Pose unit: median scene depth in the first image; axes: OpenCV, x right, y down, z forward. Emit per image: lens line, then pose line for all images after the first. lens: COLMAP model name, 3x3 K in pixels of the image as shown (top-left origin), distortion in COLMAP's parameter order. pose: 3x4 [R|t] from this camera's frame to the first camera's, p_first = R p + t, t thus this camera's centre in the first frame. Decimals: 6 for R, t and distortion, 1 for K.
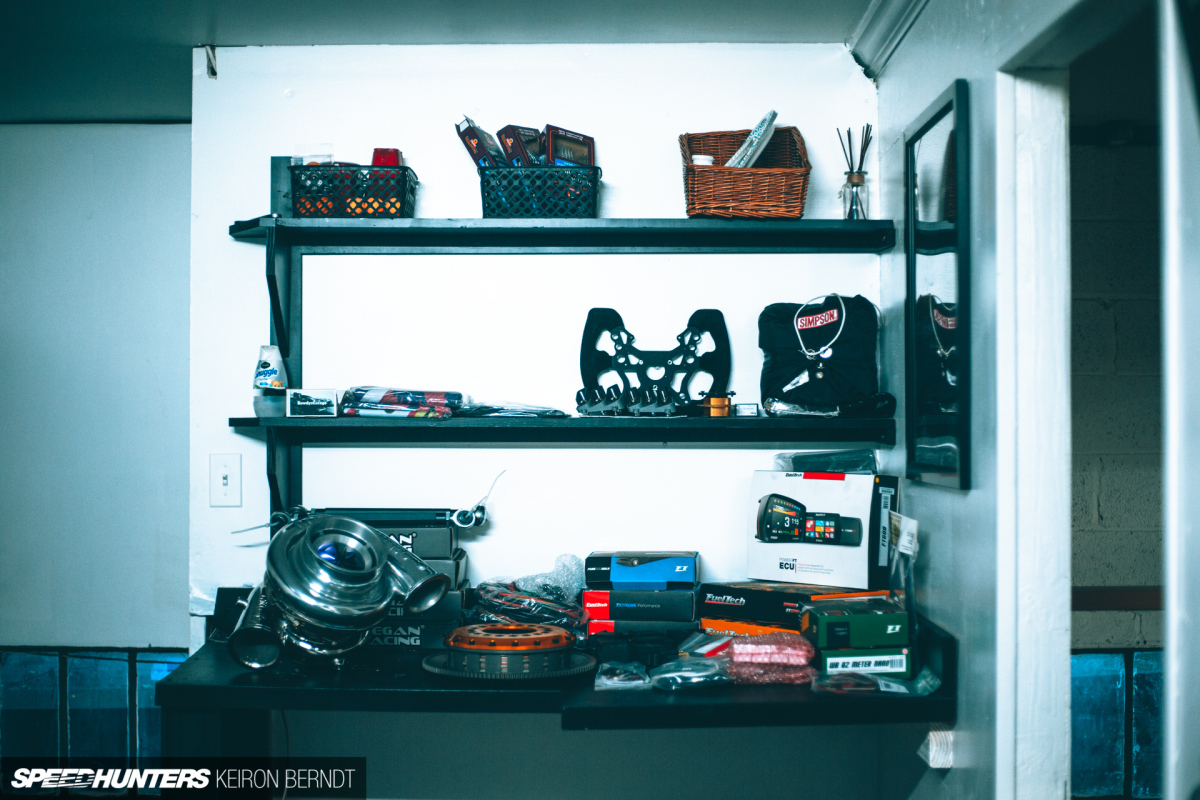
lens RADIAL K [[1854.2, 0, 599.8], [0, 1854.2, 400.0], [0, 0, 1]] dist [-0.120895, 0.000000]
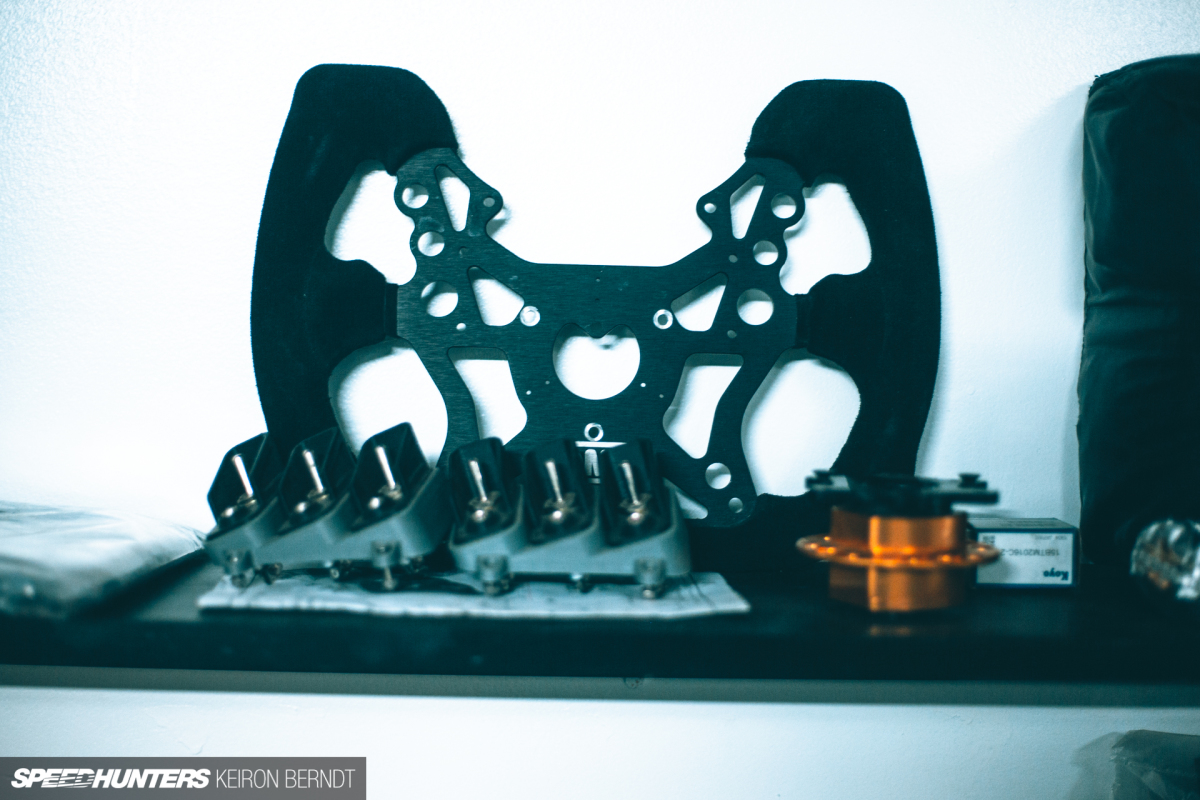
lens RADIAL K [[1854.2, 0, 599.7], [0, 1854.2, 397.0], [0, 0, 1]] dist [-0.120895, 0.000000]
pose [[0.999727, 0.016604, 0.016414, 0.026863], [-0.017511, 0.998236, 0.056725, -0.023390], [-0.015444, -0.056997, 0.998255, 0.781502]]
